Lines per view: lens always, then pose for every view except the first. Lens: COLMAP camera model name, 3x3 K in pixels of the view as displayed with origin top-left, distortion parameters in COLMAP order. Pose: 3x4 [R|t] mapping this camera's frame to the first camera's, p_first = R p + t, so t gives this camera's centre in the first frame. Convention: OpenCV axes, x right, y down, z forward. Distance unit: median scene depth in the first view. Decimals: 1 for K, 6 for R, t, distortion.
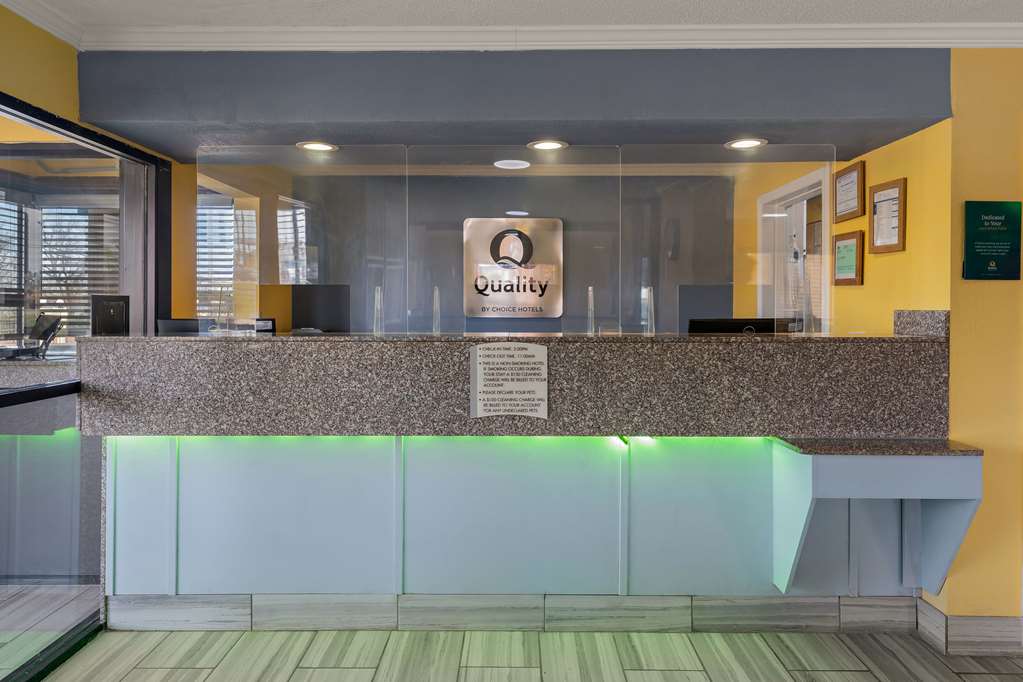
lens RADIAL K [[702.6, 0, 512.0], [0, 702.6, 312.2], [0, 0, 1]] dist [-0.000160, 0.001187]
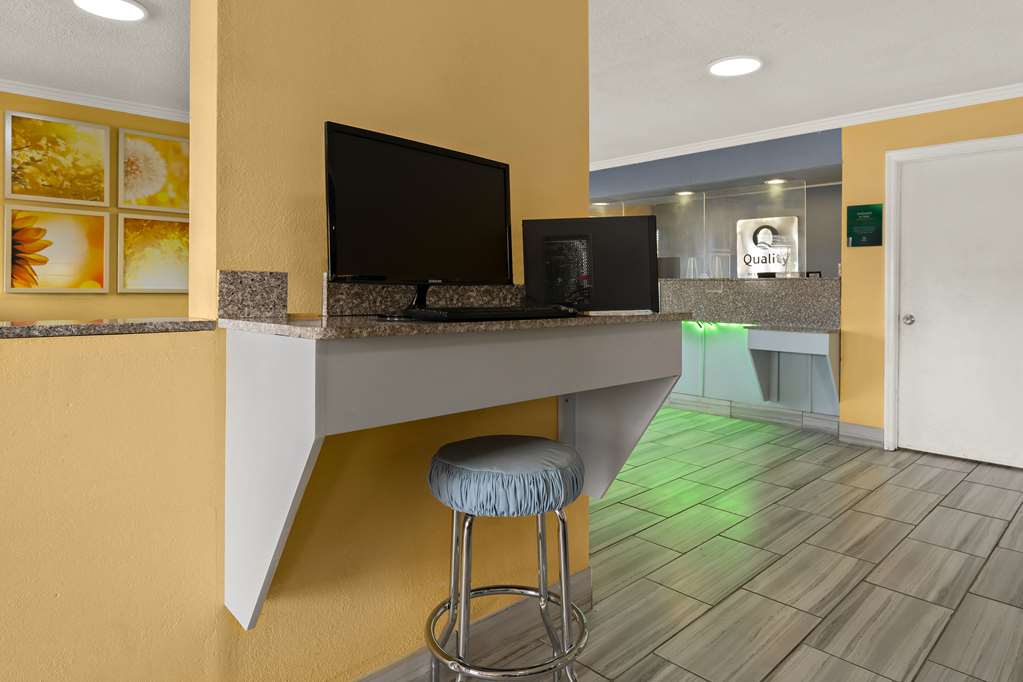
lens RADIAL K [[605.9, 0, 512.8], [0, 605.9, 289.3], [0, 0, 1]] dist [0.001034, 0.000034]
pose [[0.692306, 0.003552, -0.721595, 0.618890], [-0.008831, 0.999955, -0.003550, 0.042715], [0.721550, 0.008829, 0.692306, -0.414693]]
